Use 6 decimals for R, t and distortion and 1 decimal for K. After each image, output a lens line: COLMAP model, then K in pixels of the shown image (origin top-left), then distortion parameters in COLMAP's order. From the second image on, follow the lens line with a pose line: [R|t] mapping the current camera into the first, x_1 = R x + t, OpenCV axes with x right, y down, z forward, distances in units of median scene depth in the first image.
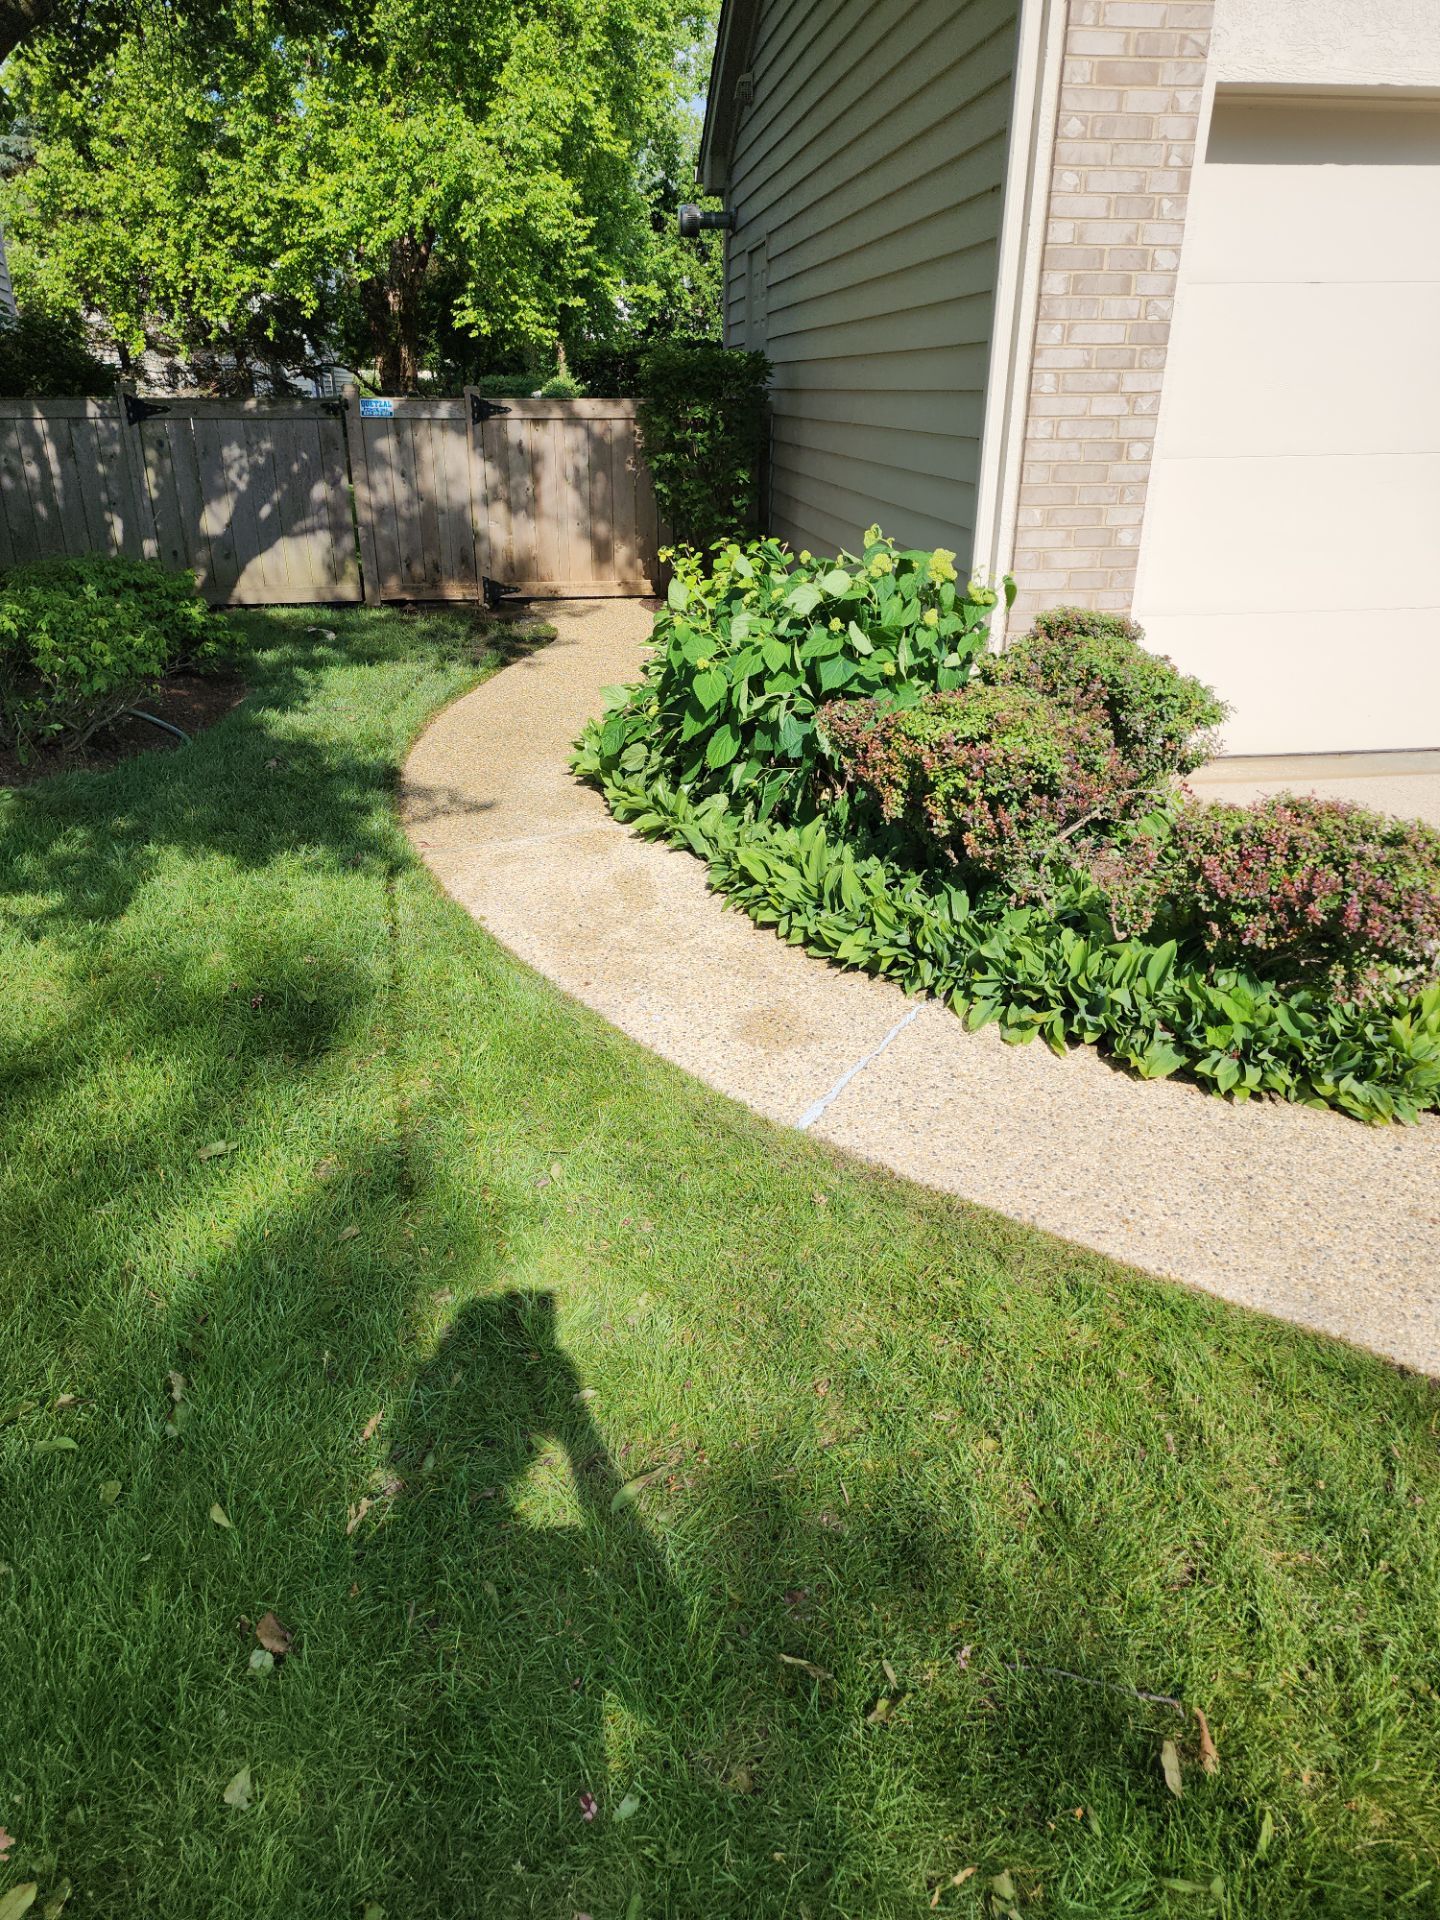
lens RADIAL K [[1291.6, 0, 718.9], [0, 1291.6, 954.7], [0, 0, 1]] dist [0.054871, -0.039994]
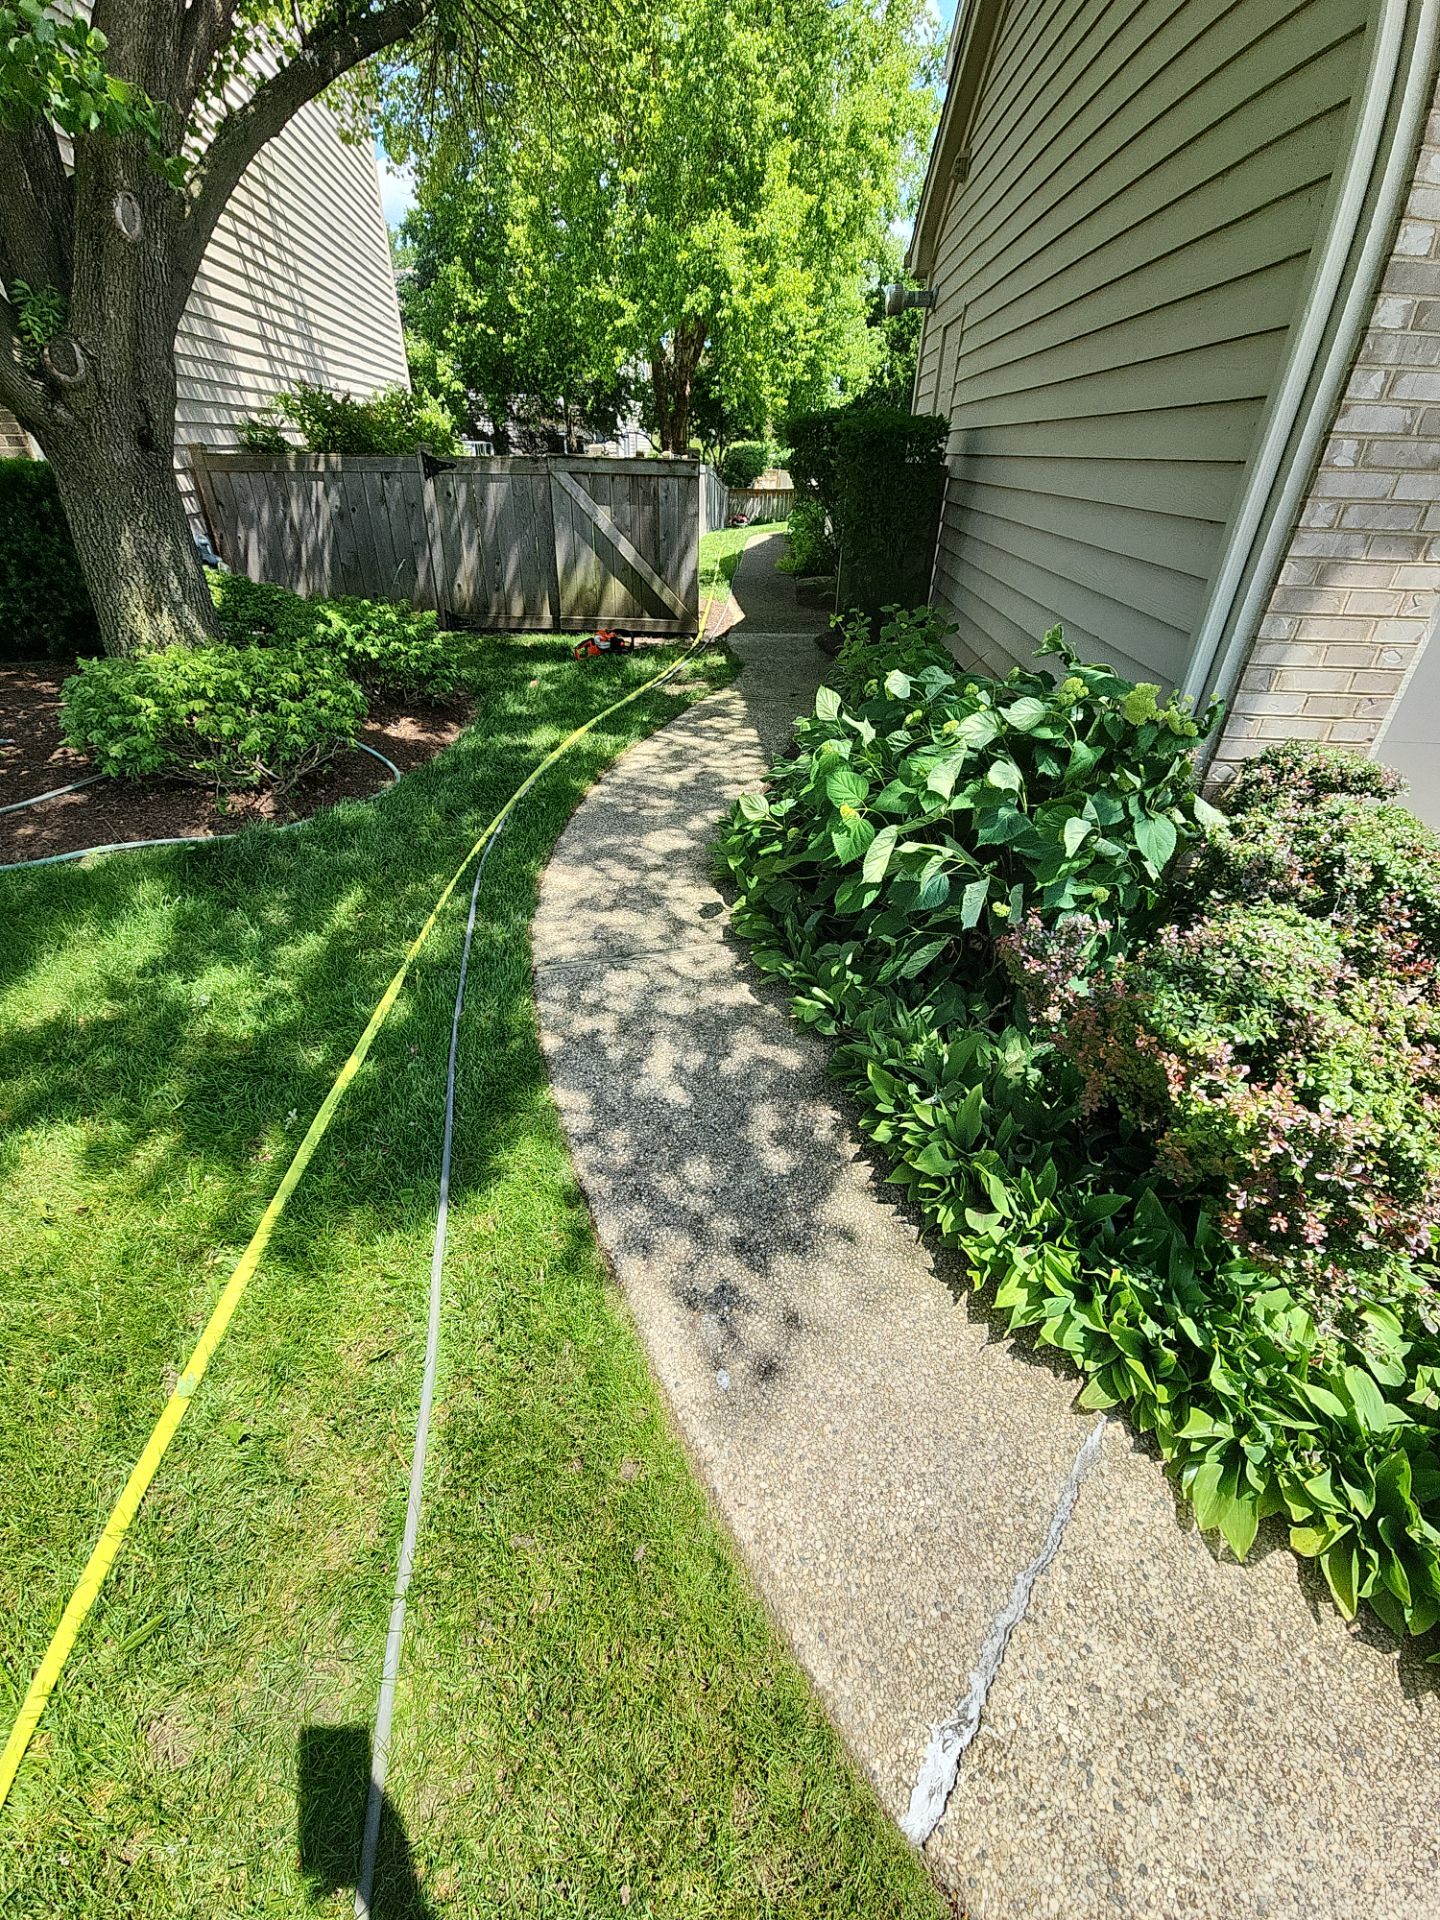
lens RADIAL K [[781.5, 0, 720.0], [0, 781.5, 960.0], [0, 0, 1]] dist [0.017964, -0.012869]
pose [[0.982251, 0.117730, -0.146023, -0.002631], [-0.091950, 0.980759, 0.172214, -0.044804], [0.163488, -0.155731, 0.974176, 0.104187]]
